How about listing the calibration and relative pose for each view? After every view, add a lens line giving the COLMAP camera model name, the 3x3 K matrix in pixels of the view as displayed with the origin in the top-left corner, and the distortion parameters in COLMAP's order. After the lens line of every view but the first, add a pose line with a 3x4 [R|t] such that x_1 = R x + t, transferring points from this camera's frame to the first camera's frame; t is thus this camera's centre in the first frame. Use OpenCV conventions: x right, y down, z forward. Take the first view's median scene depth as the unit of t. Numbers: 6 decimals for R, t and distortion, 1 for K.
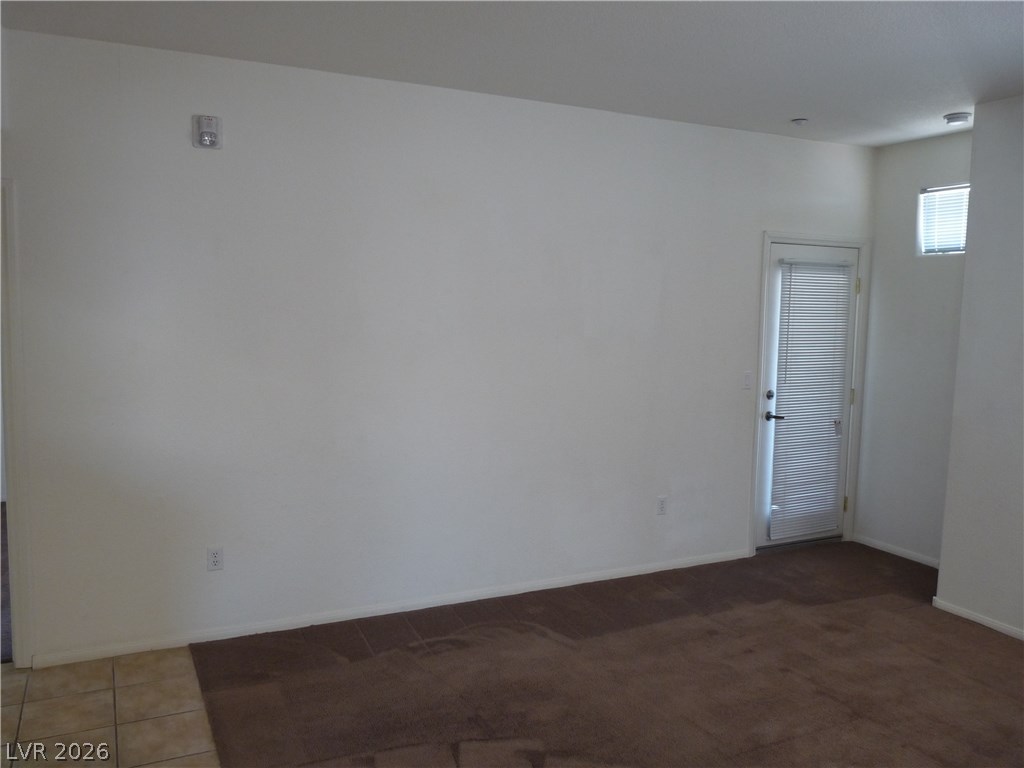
lens RADIAL K [[824.6, 0, 512.1], [0, 824.6, 390.4], [0, 0, 1]] dist [-0.006041, -0.017465]
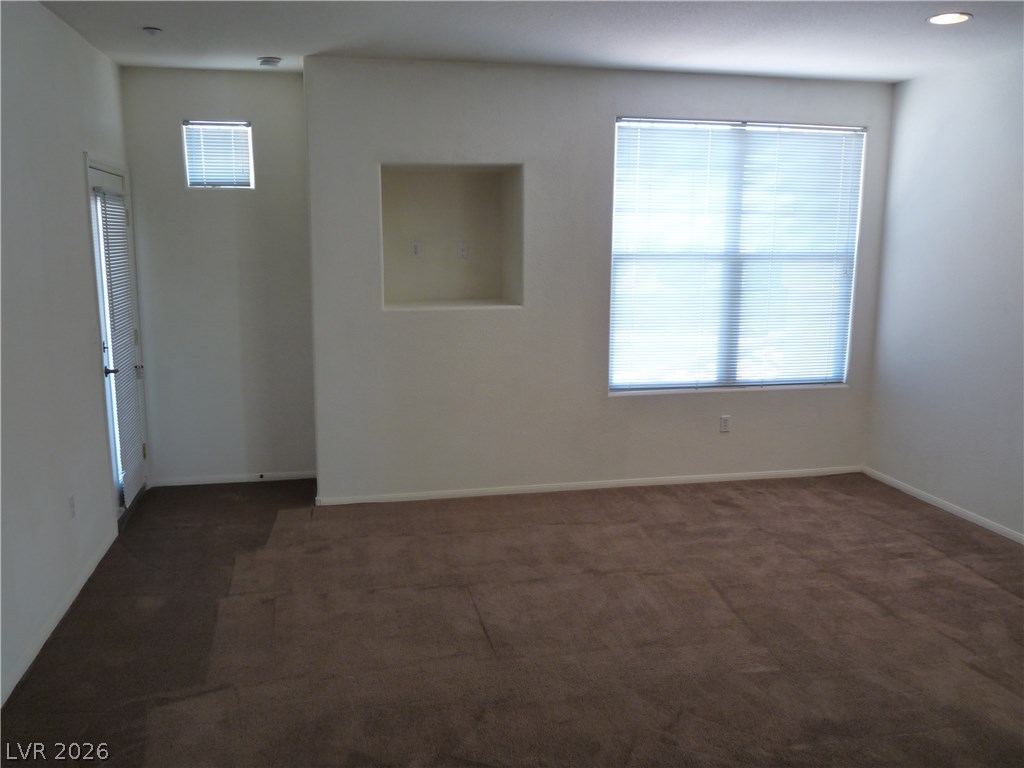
lens RADIAL K [[824.6, 0, 504.6], [0, 824.6, 381.2], [0, 0, 1]] dist [-0.006041, -0.017465]
pose [[0.242532, -0.183928, 0.952548, -0.447475], [0.104562, 0.981100, 0.162819, -0.060888], [-0.964492, 0.060111, 0.257180, 0.418699]]
